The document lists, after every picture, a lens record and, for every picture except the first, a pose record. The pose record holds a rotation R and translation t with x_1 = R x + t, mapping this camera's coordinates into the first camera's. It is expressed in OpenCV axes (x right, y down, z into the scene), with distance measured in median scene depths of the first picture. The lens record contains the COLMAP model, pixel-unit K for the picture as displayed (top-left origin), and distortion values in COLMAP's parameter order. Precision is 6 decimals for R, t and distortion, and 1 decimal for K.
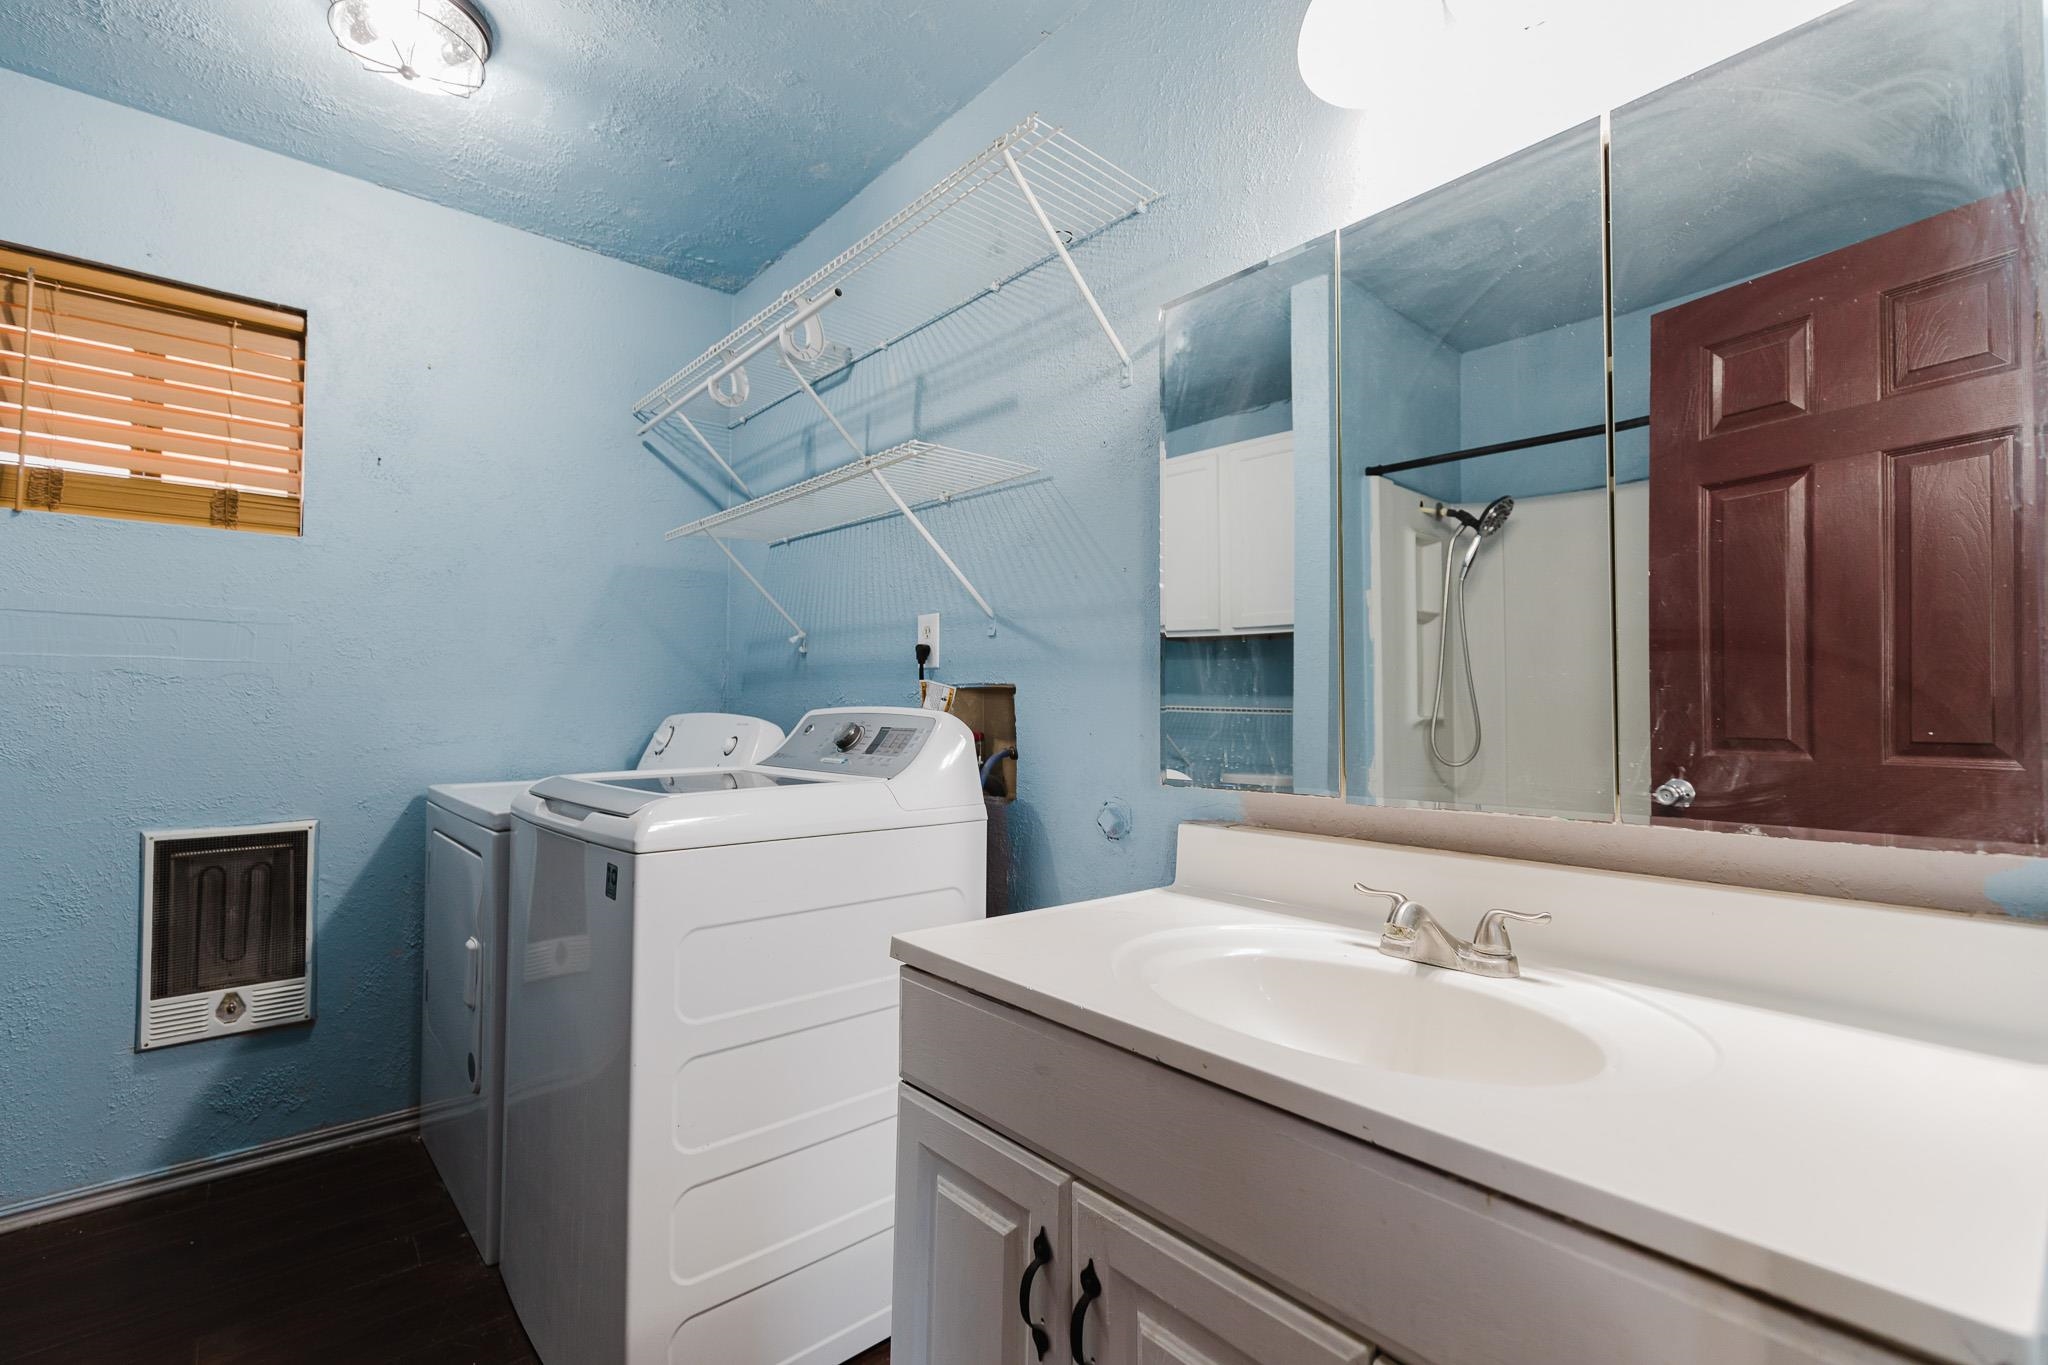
lens RADIAL K [[914.9, 0, 1028.5], [0, 914.9, 685.3], [0, 0, 1]] dist [0.000657, -0.000042]
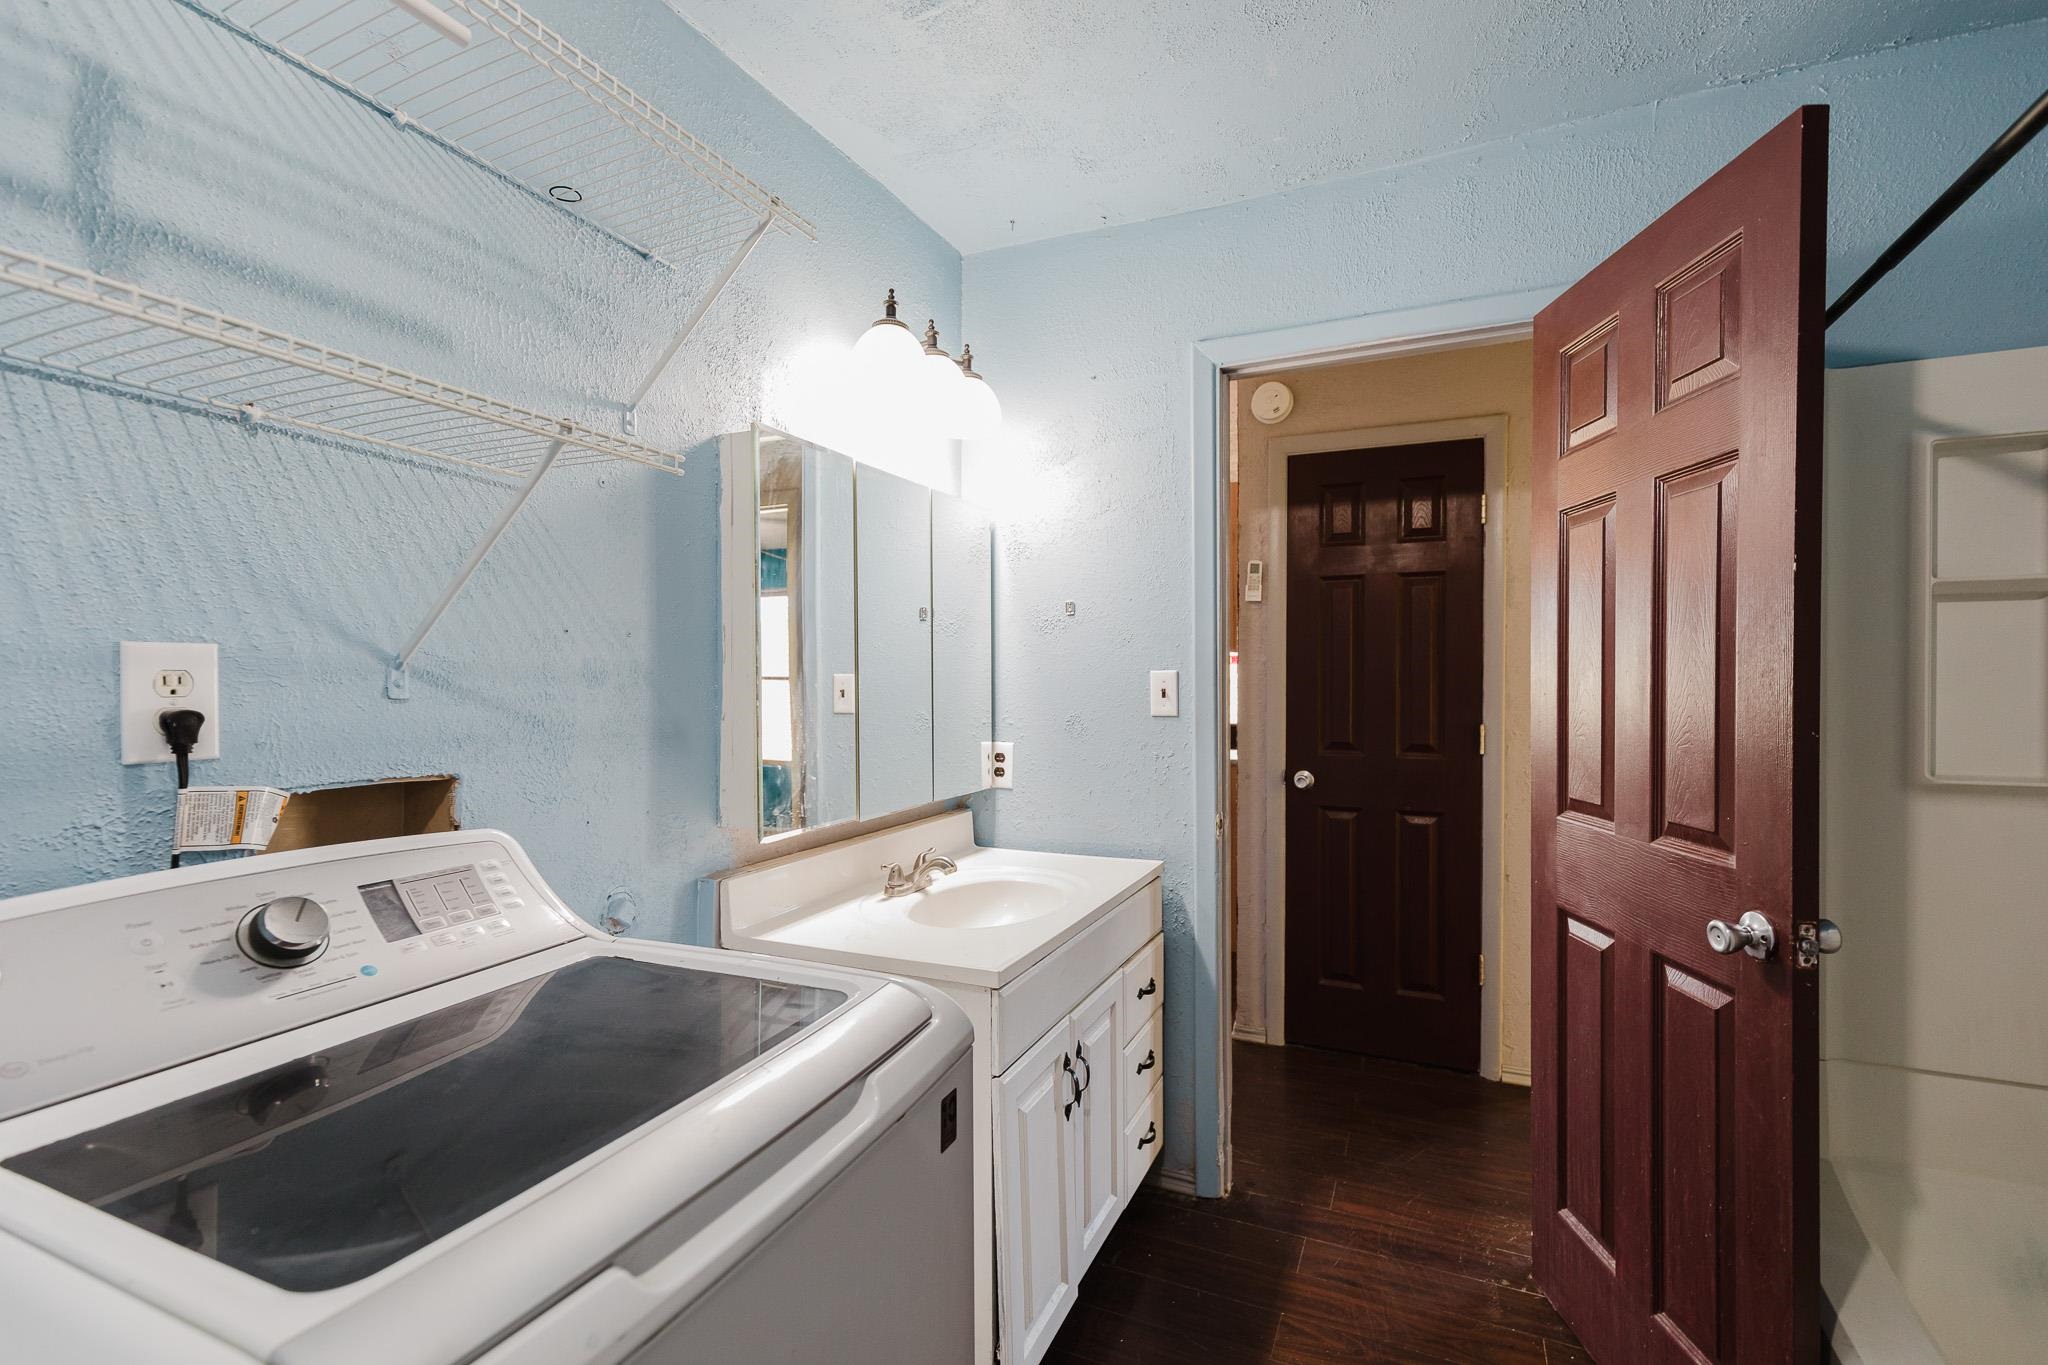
lens RADIAL K [[914.9, 0, 1028.5], [0, 914.9, 685.3], [0, 0, 1]] dist [0.000657, -0.000042]
pose [[-0.428123, -0.005495, 0.903704, -0.712516], [-0.020879, 0.999775, -0.003812, -0.064558], [-0.903479, -0.020501, -0.428142, 0.821657]]
